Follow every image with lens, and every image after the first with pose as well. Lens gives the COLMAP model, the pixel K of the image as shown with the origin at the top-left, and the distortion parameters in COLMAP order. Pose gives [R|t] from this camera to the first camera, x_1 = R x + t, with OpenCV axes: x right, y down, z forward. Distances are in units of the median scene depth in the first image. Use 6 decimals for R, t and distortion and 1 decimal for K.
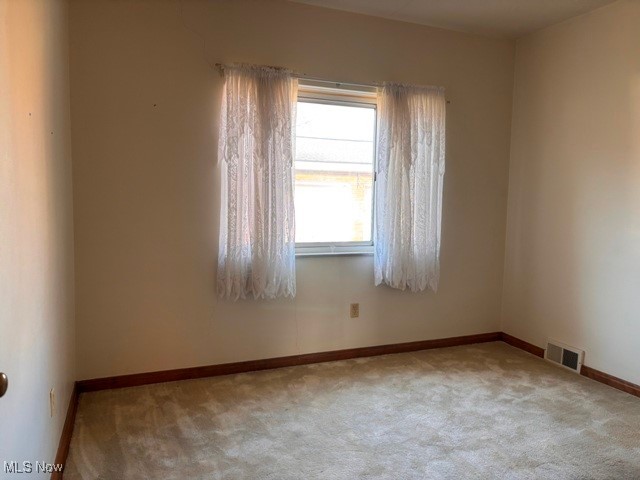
lens RADIAL K [[484.1, 0, 317.5], [0, 484.1, 239.6], [0, 0, 1]] dist [0.040914, -0.039365]
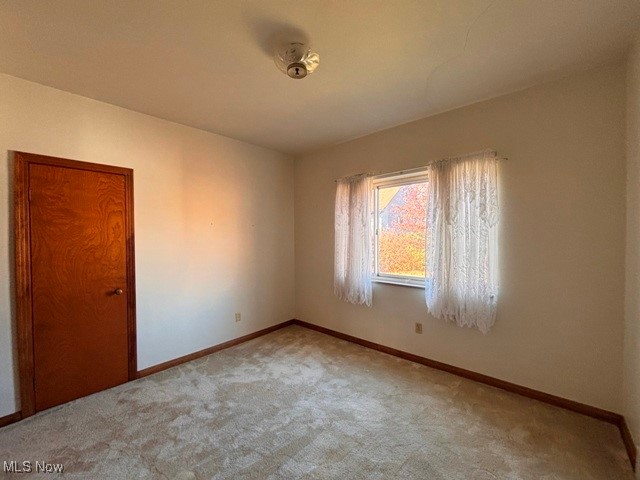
lens RADIAL K [[258.1, 0, 320.0], [0, 258.1, 240.0], [0, 0, 1]] dist [-0.000464, 0.004020]
pose [[0.456399, -0.004737, -0.889763, 0.654429], [-0.060142, 0.997535, -0.036160, -0.063965], [0.887740, 0.070016, 0.454989, 0.427455]]
